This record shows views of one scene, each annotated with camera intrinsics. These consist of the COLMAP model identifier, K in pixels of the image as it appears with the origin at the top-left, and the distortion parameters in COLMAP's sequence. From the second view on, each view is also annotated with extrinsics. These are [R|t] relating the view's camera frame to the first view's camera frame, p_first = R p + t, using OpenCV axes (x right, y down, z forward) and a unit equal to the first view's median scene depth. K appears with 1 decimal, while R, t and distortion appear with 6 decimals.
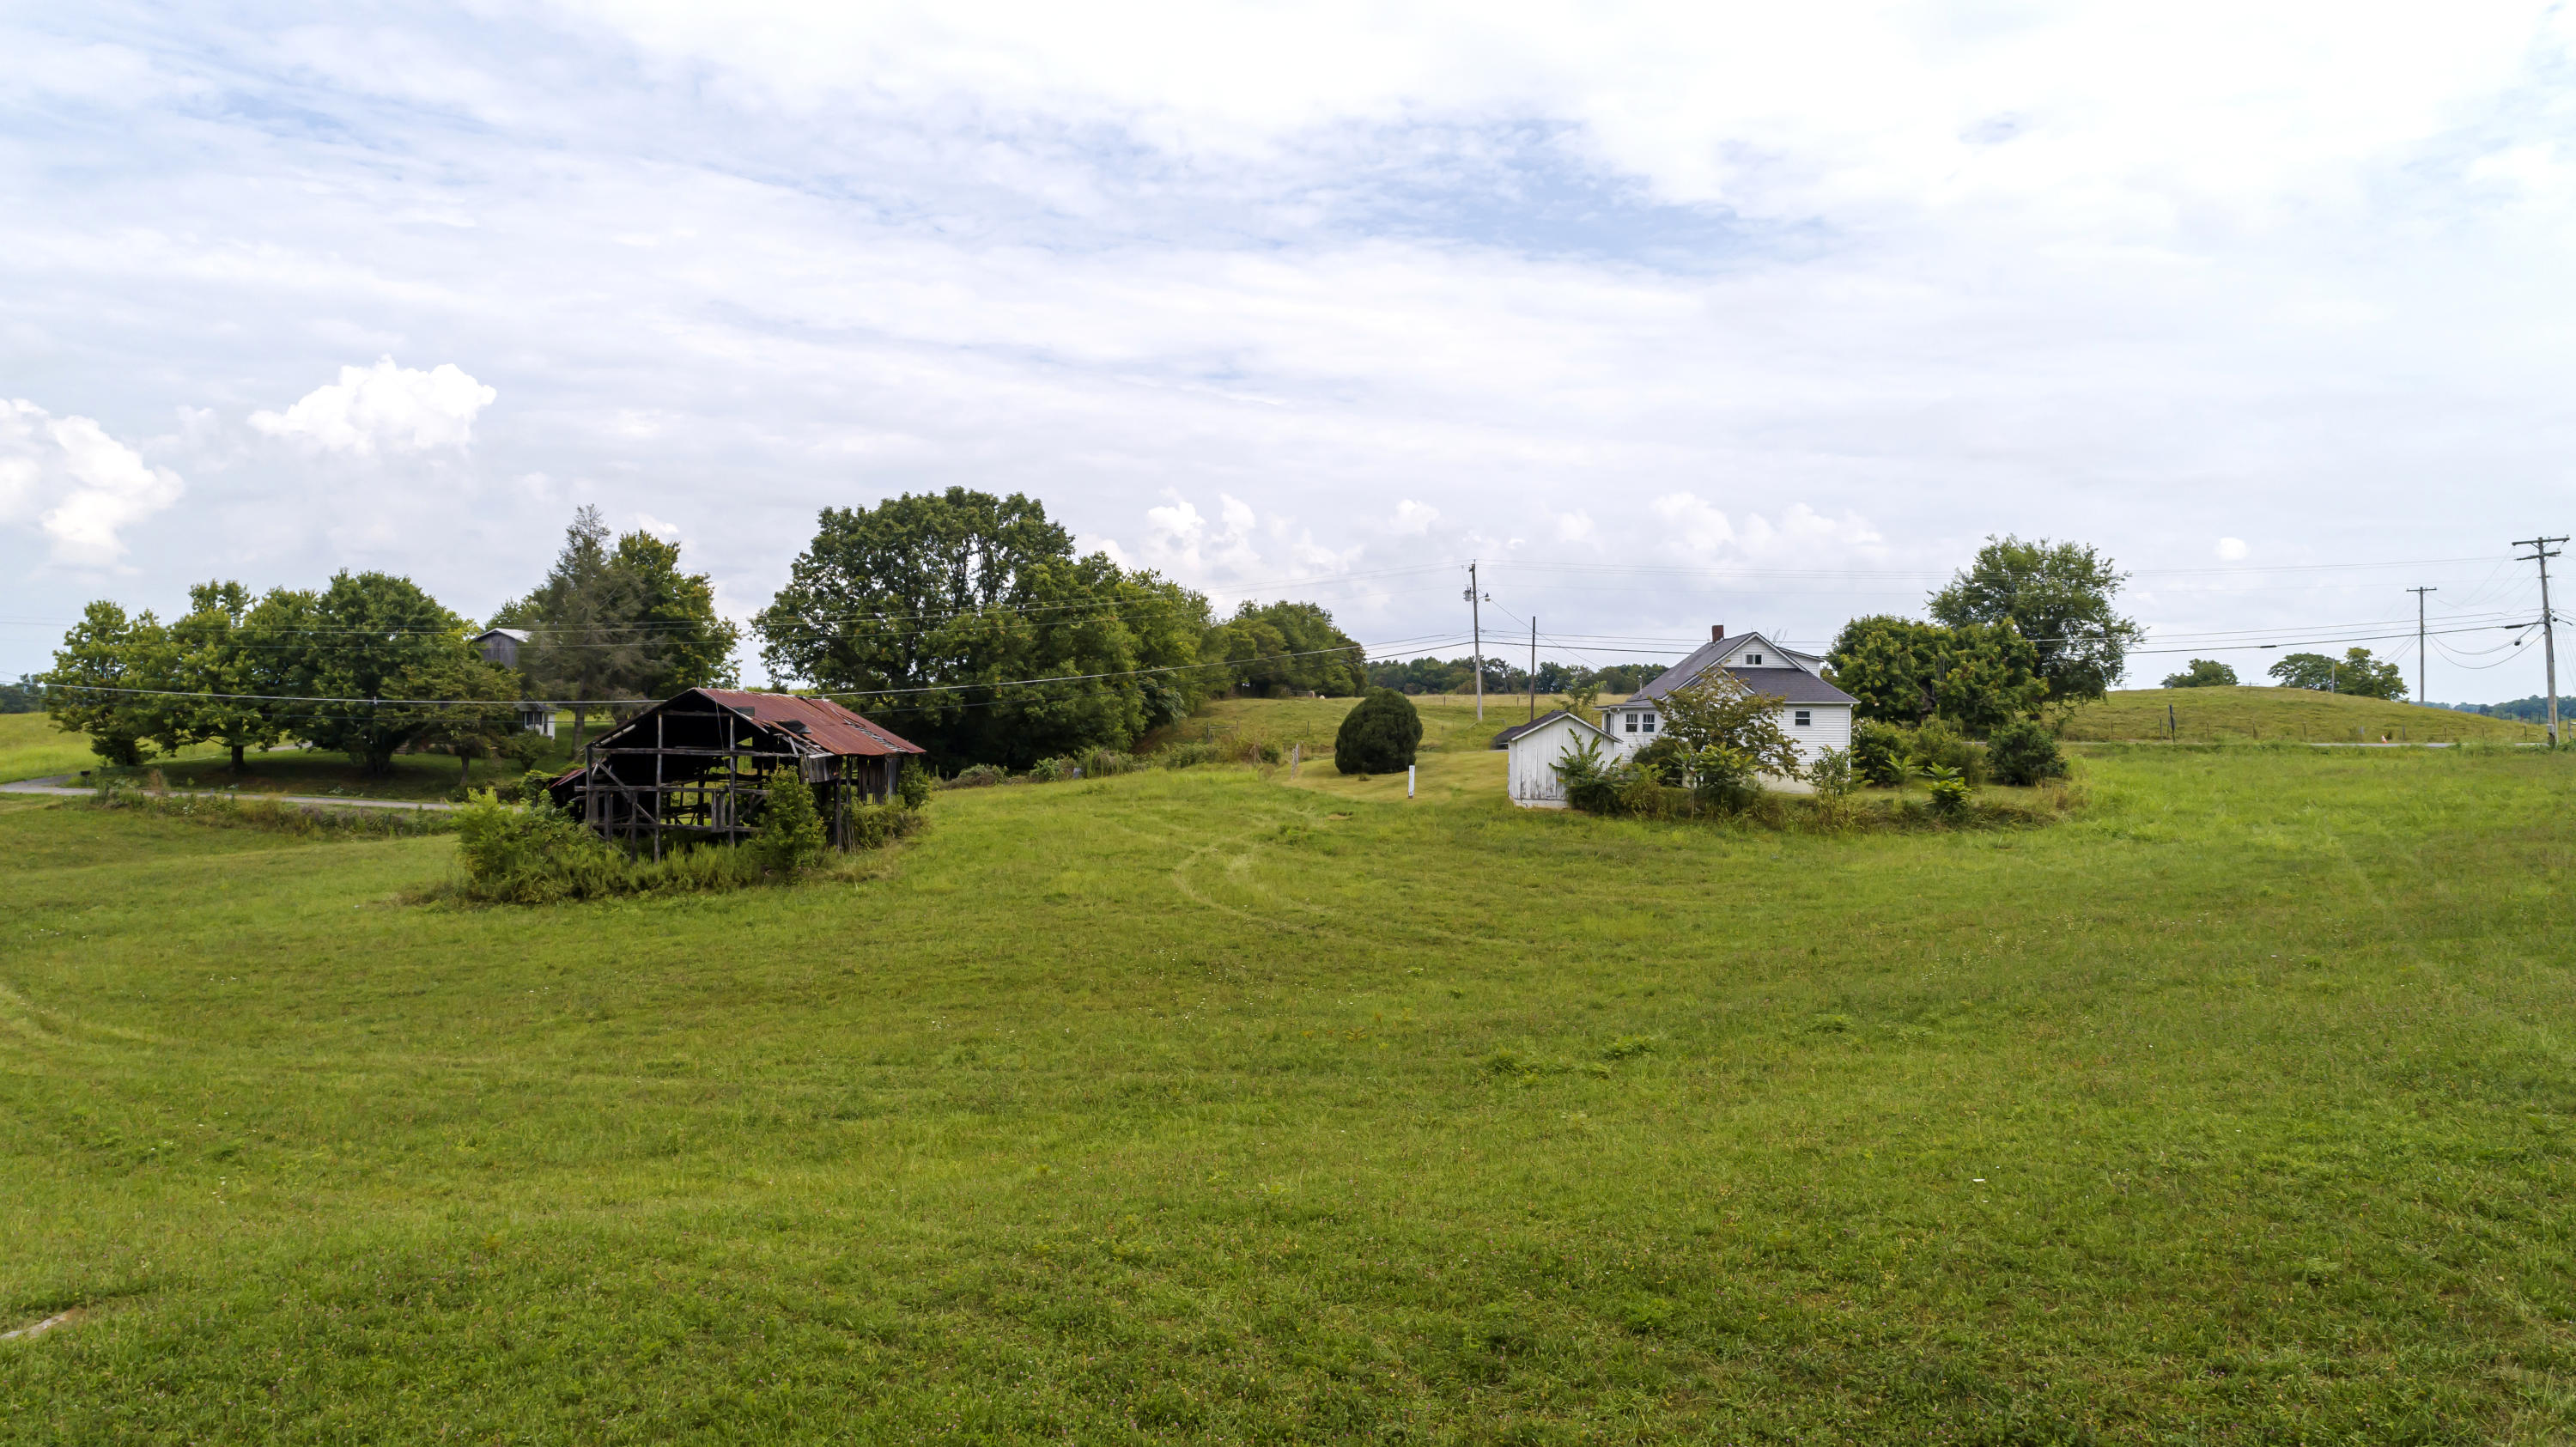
lens RADIAL K [[1729.2, 0, 1279.8], [0, 1729.2, 717.2], [0, 0, 1]] dist [0.024600, 0.008512]
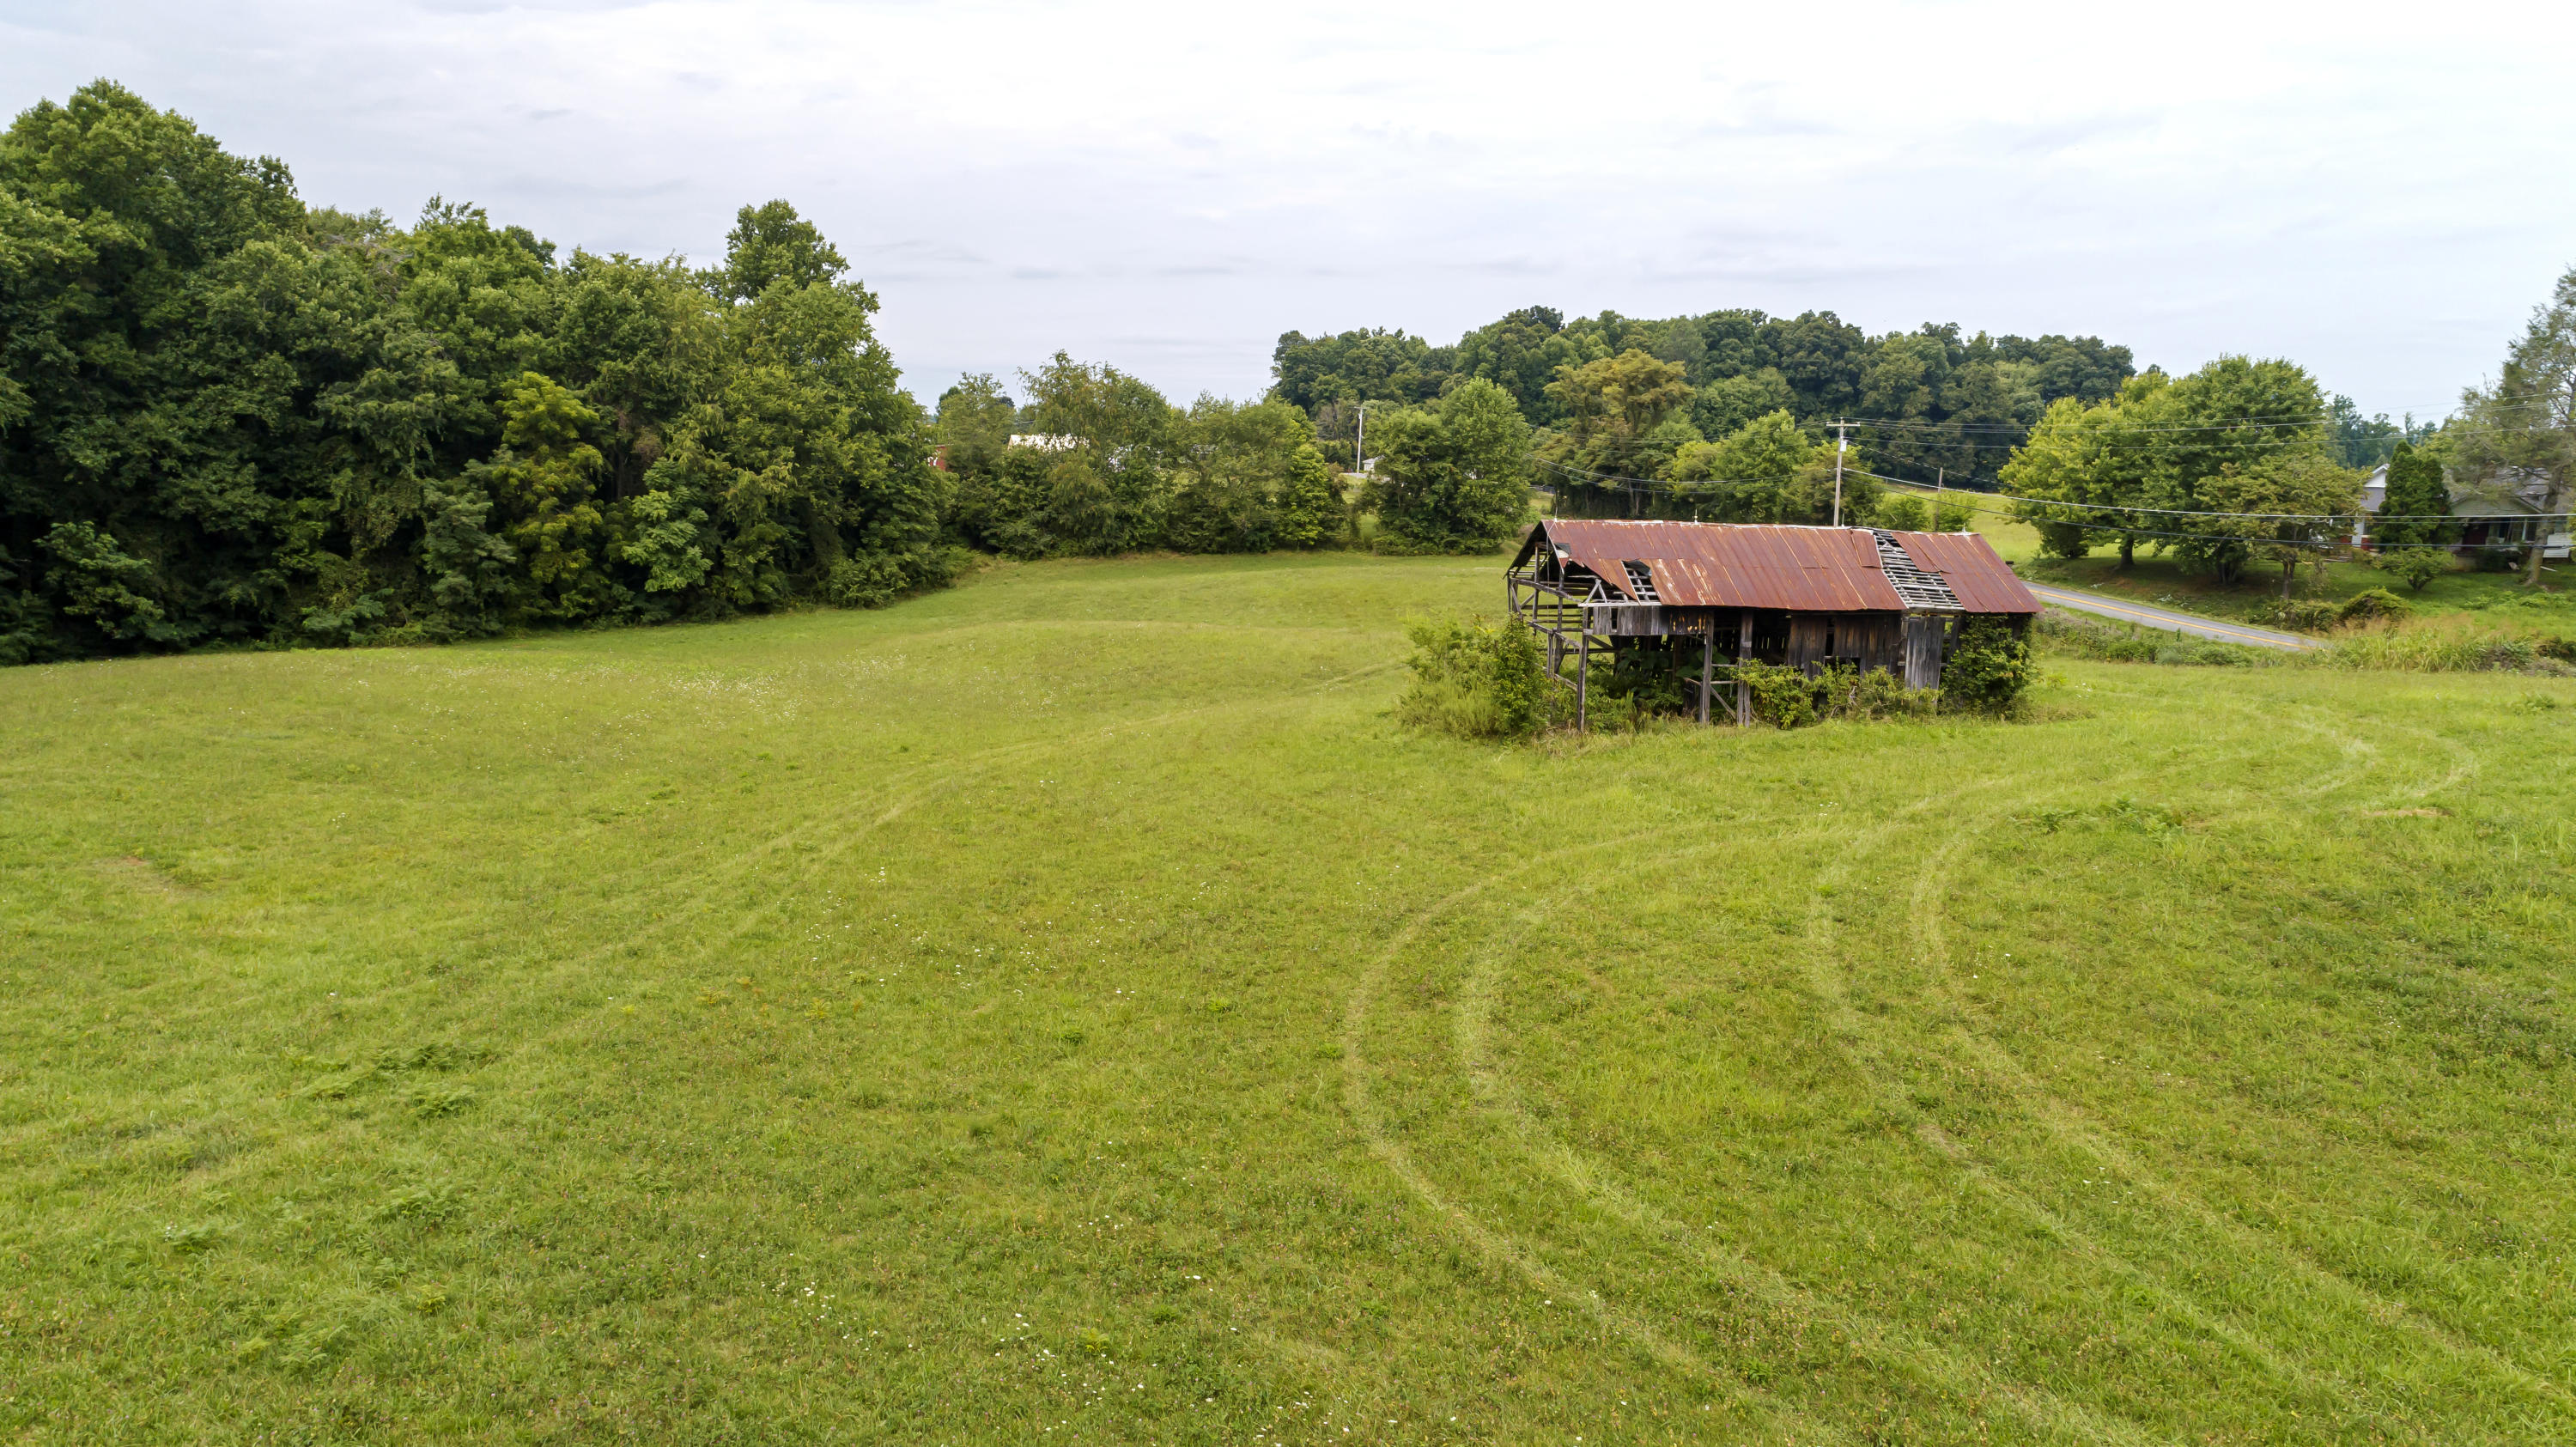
lens RADIAL K [[1724.8, 0, 1290.4], [0, 1724.8, 717.3], [0, 0, 1]] dist [0.020135, 0.006407]
pose [[0.195073, 0.150710, -0.969140, 0.436252], [-0.020215, 0.988531, 0.149656, -0.038525], [0.980580, -0.009603, 0.195883, 0.553499]]
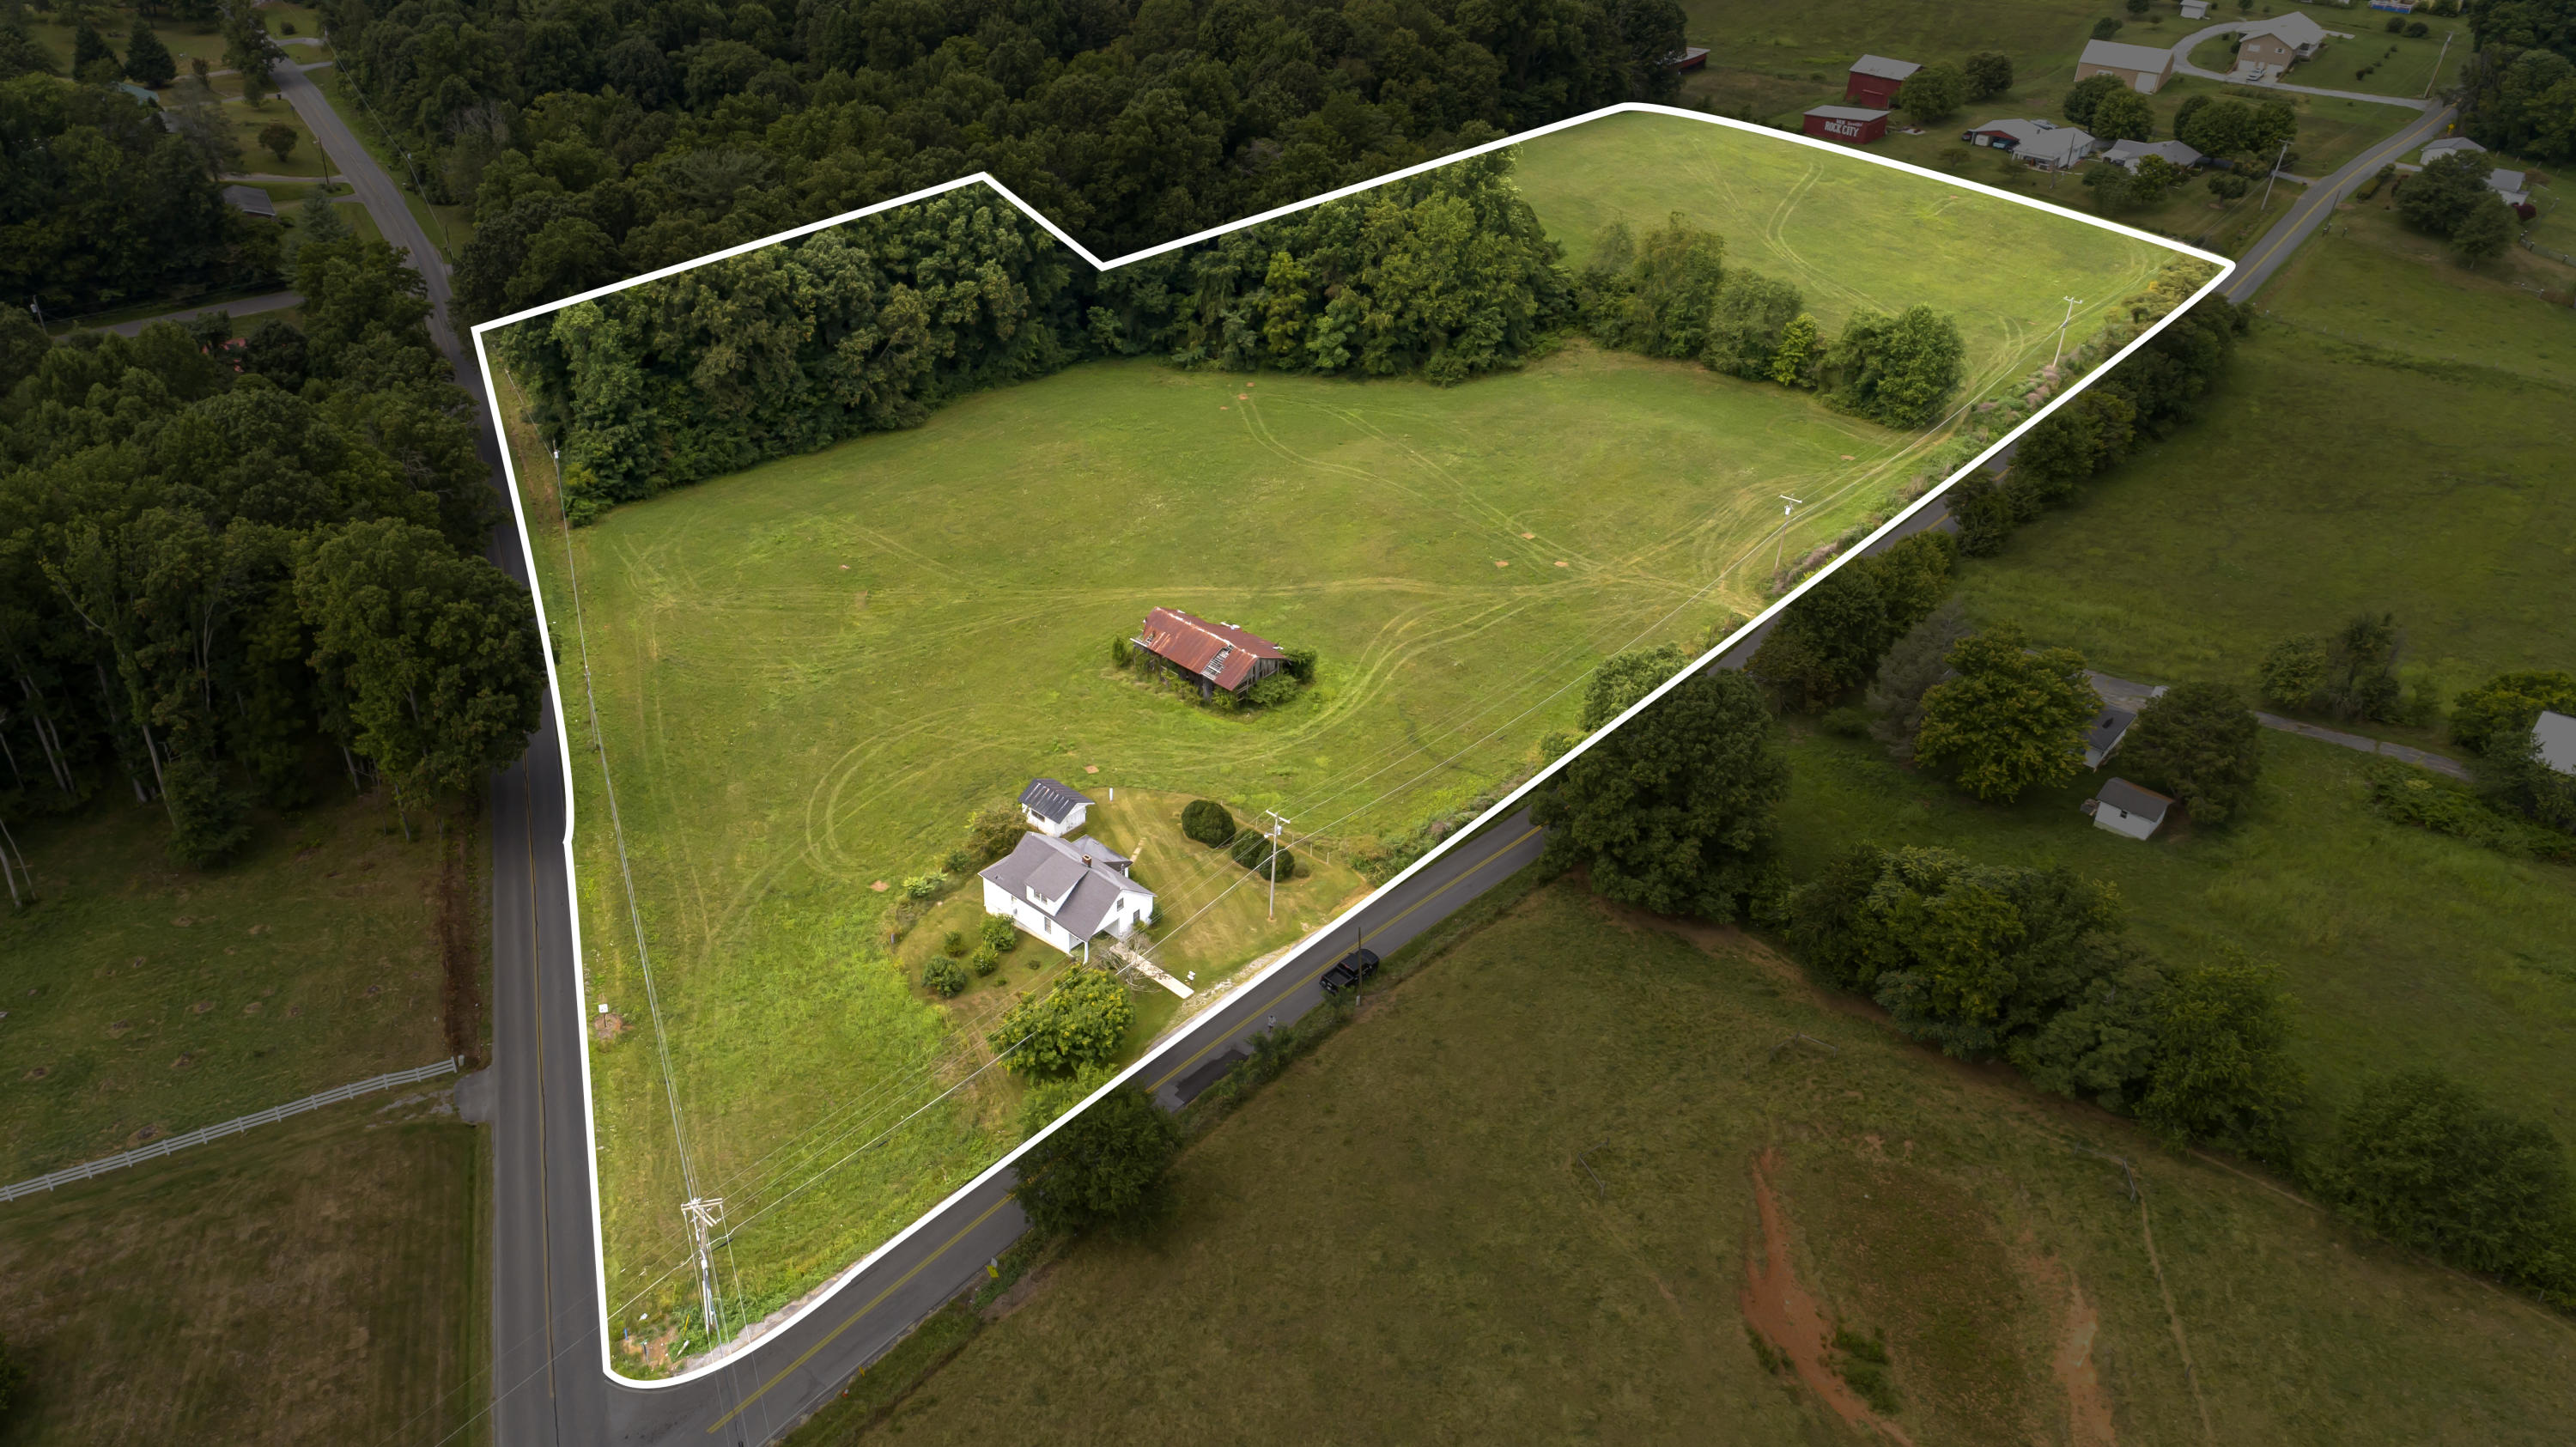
lens RADIAL K [[1873.7, 0, 1154.8], [0, 1873.7, 721.1], [0, 0, 1]] dist [-0.005121, 0.000365]
pose [[-0.646634, 0.406807, -0.645269, 1.585599], [-0.015461, 0.838758, 0.544284, -1.379573], [0.762644, 0.361929, -0.536080, 2.352824]]
